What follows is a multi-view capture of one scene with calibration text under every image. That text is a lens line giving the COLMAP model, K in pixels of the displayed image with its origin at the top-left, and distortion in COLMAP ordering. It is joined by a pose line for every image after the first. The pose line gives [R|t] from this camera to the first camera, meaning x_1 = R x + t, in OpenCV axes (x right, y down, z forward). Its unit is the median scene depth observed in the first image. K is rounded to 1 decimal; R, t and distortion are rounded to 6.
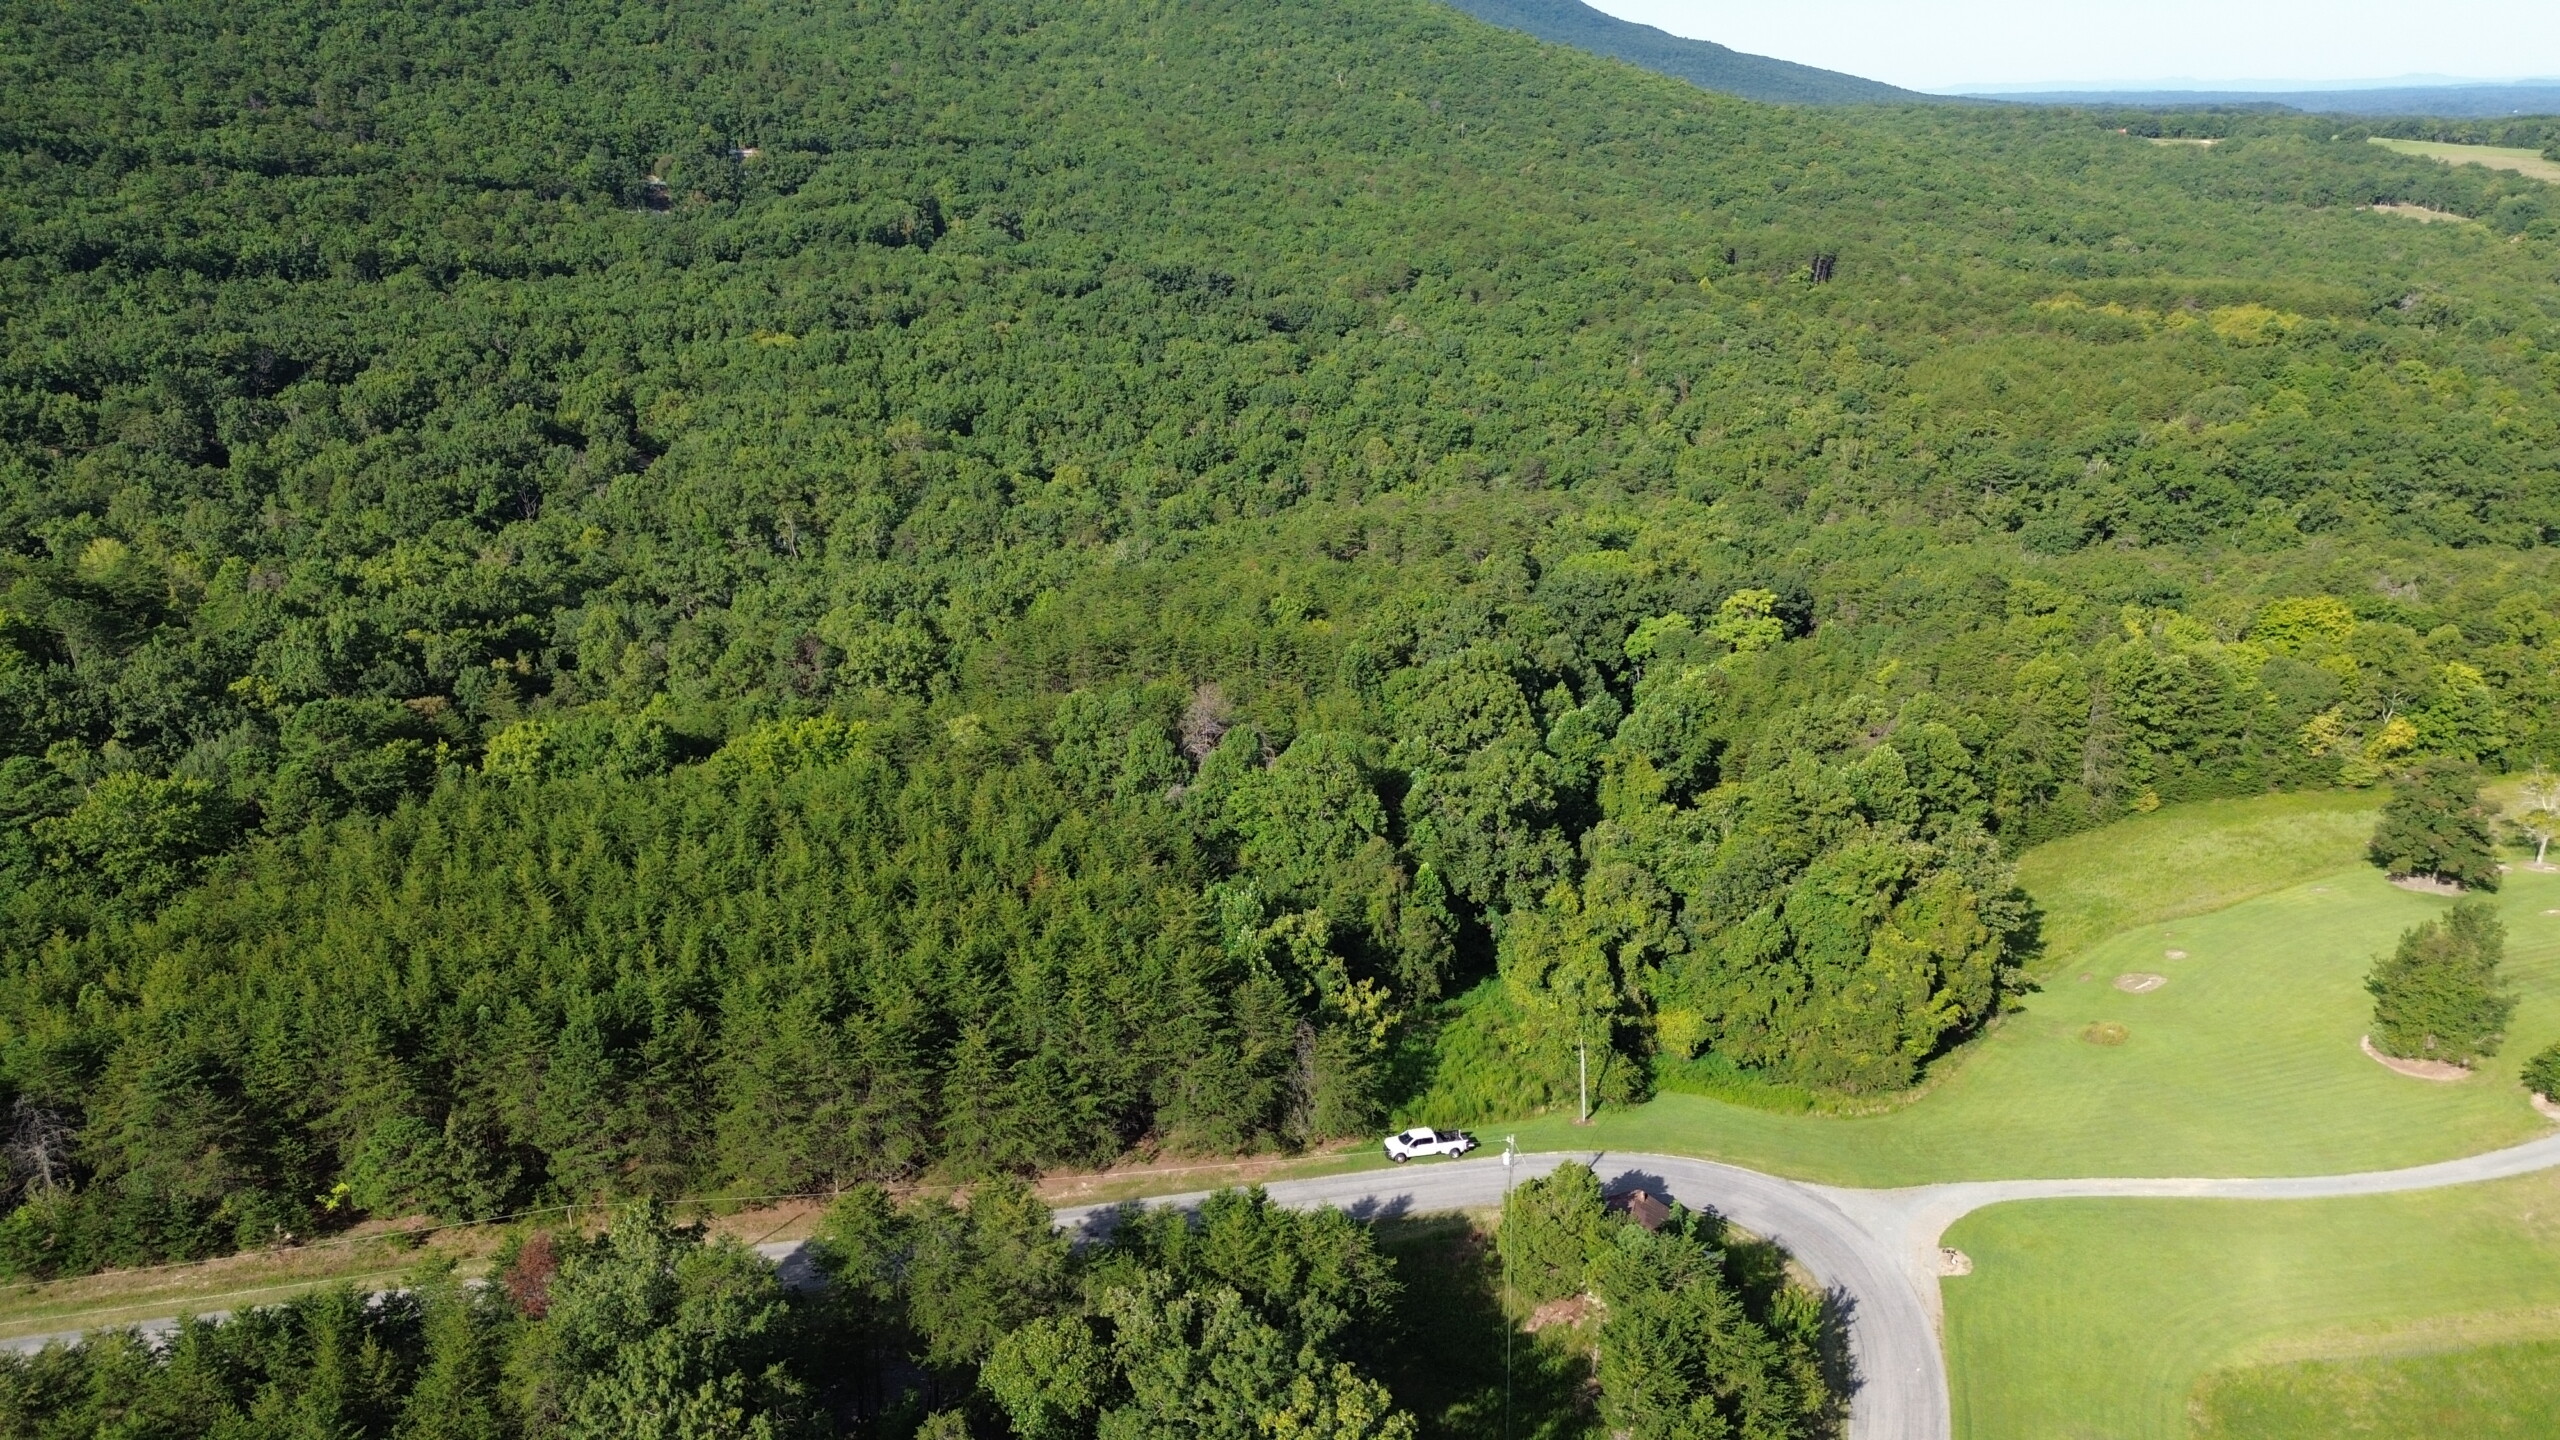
lens RADIAL K [[1789.2, 0, 1272.0], [0, 1789.2, 715.3], [0, 0, 1]] dist [0.075575, -0.078688]
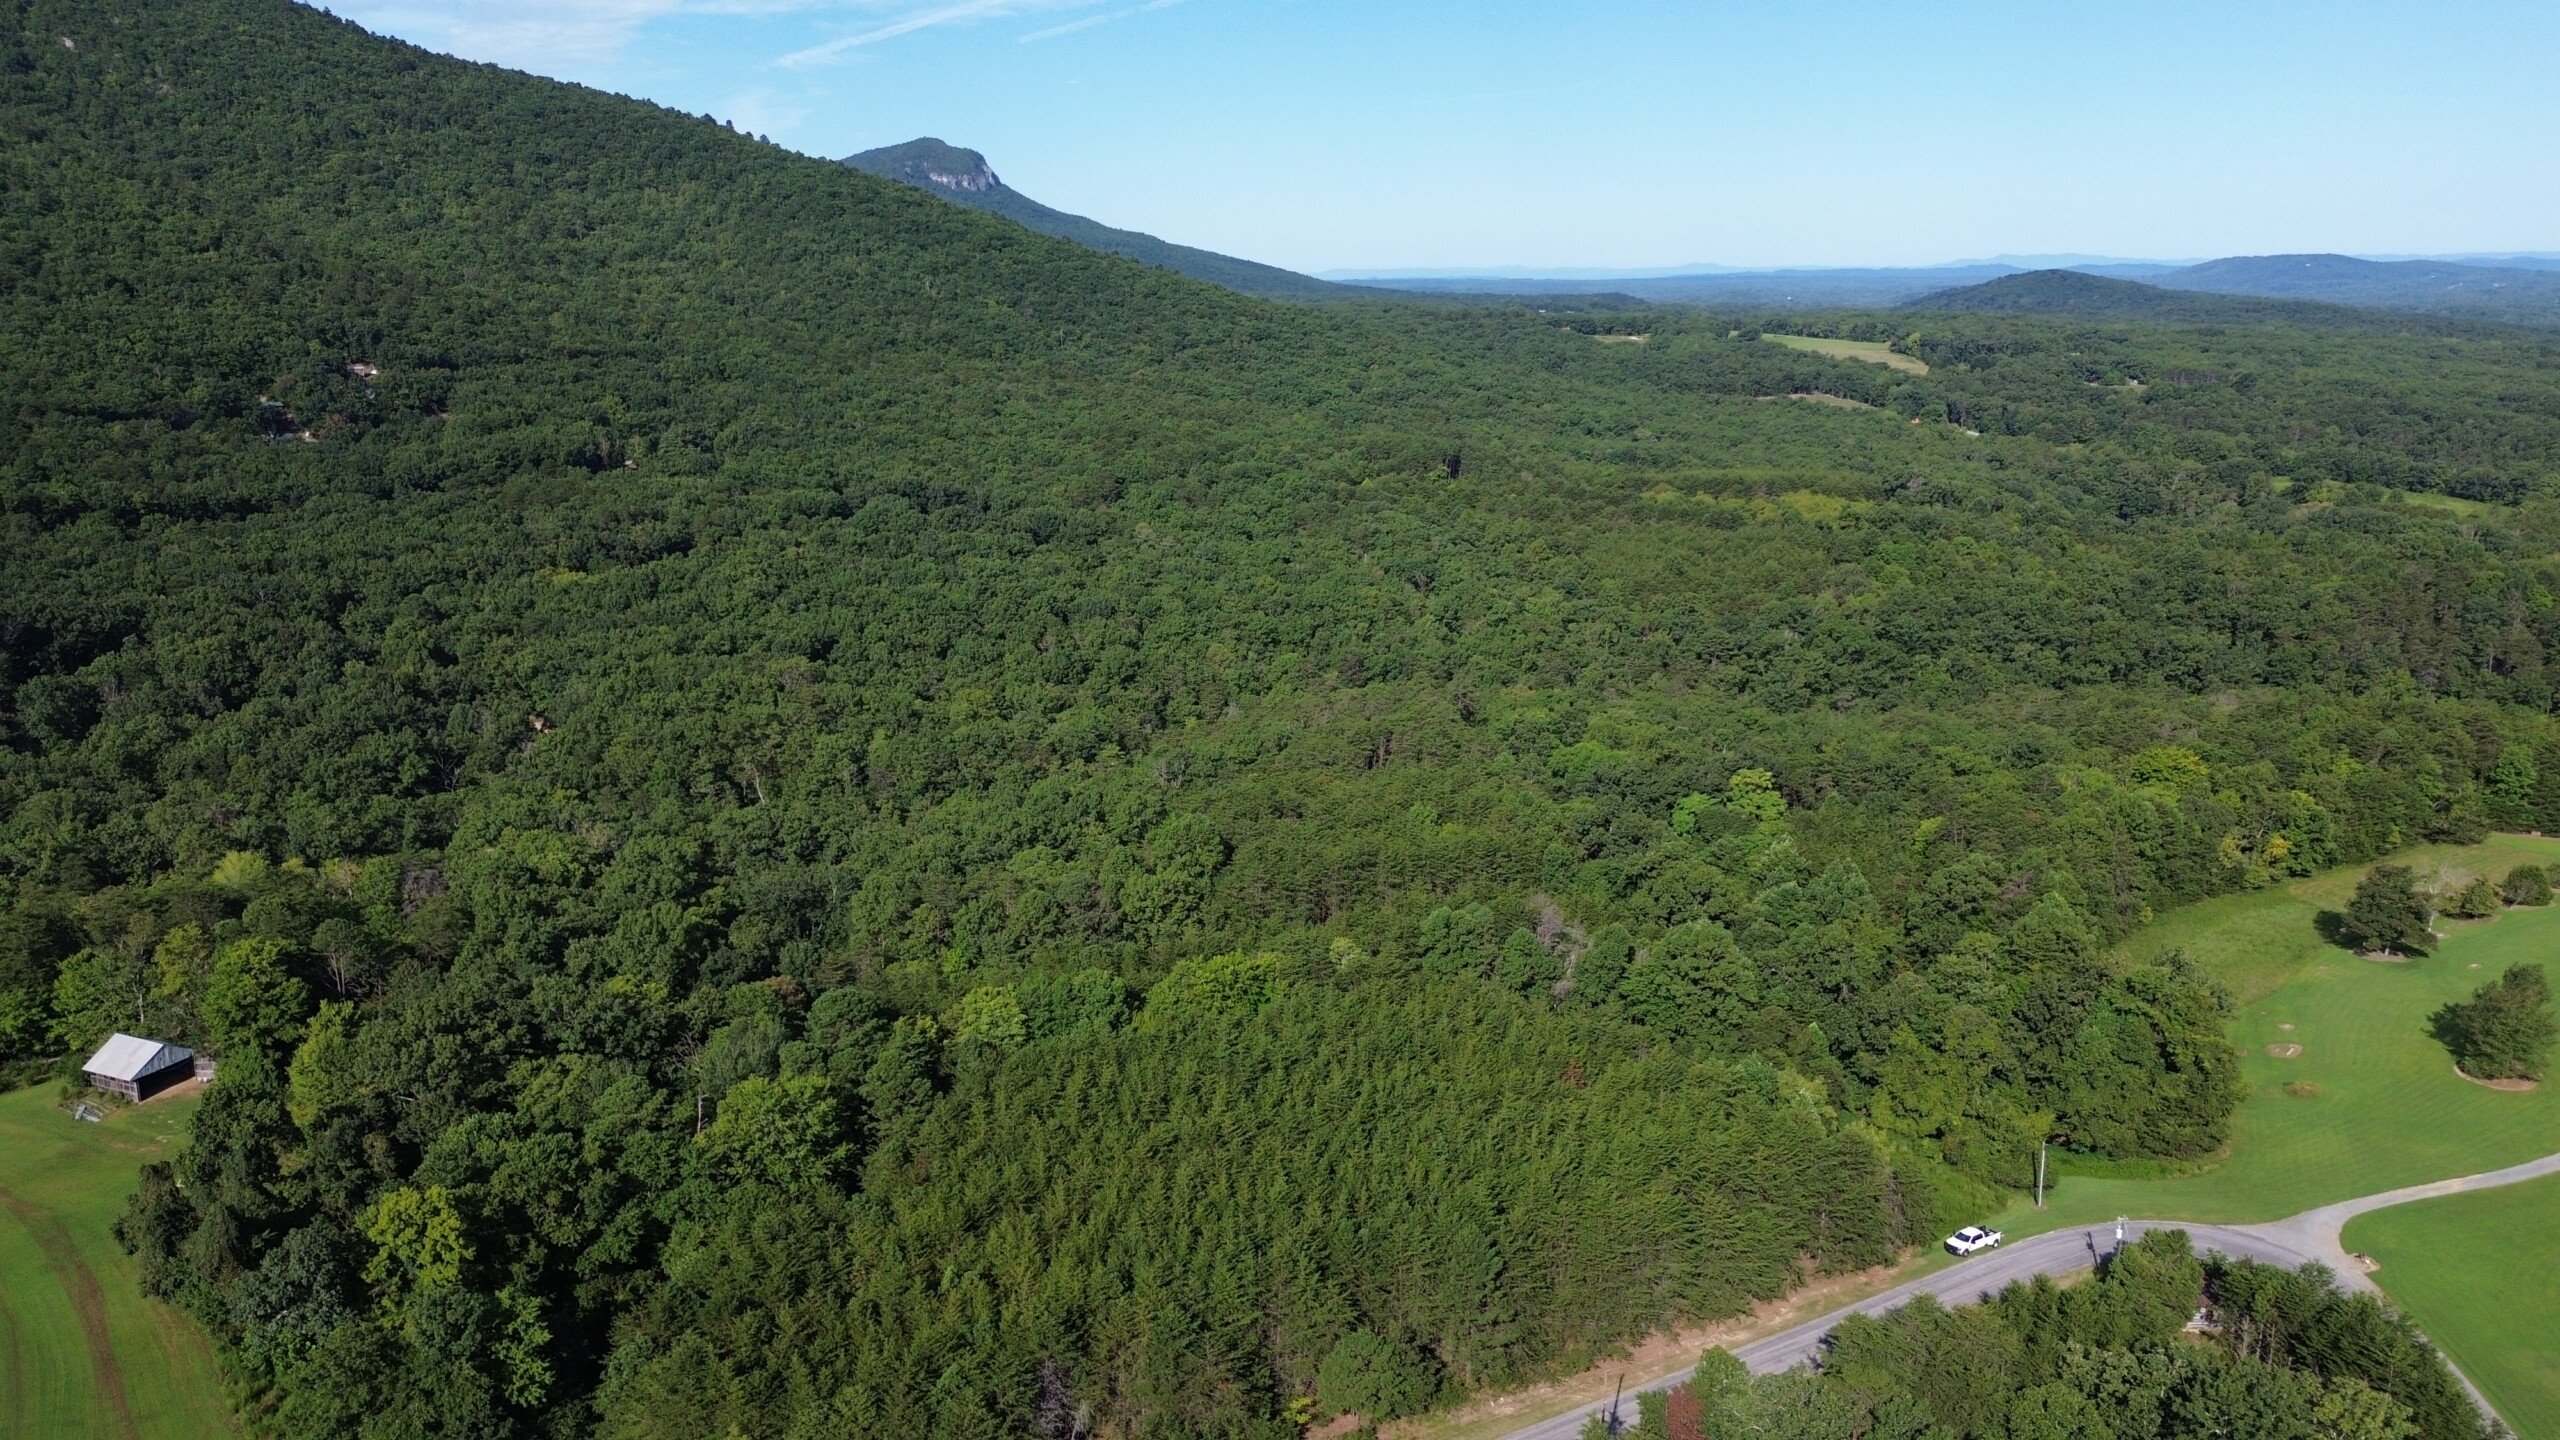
lens RADIAL K [[1789.2, 0, 1272.0], [0, 1789.2, 715.3], [0, 0, 1]] dist [0.075575, -0.078688]
pose [[0.952857, -0.067539, 0.295808, -0.124160], [0.094119, 0.992614, -0.076539, -0.013604], [-0.288454, 0.100772, 0.952176, -0.021400]]
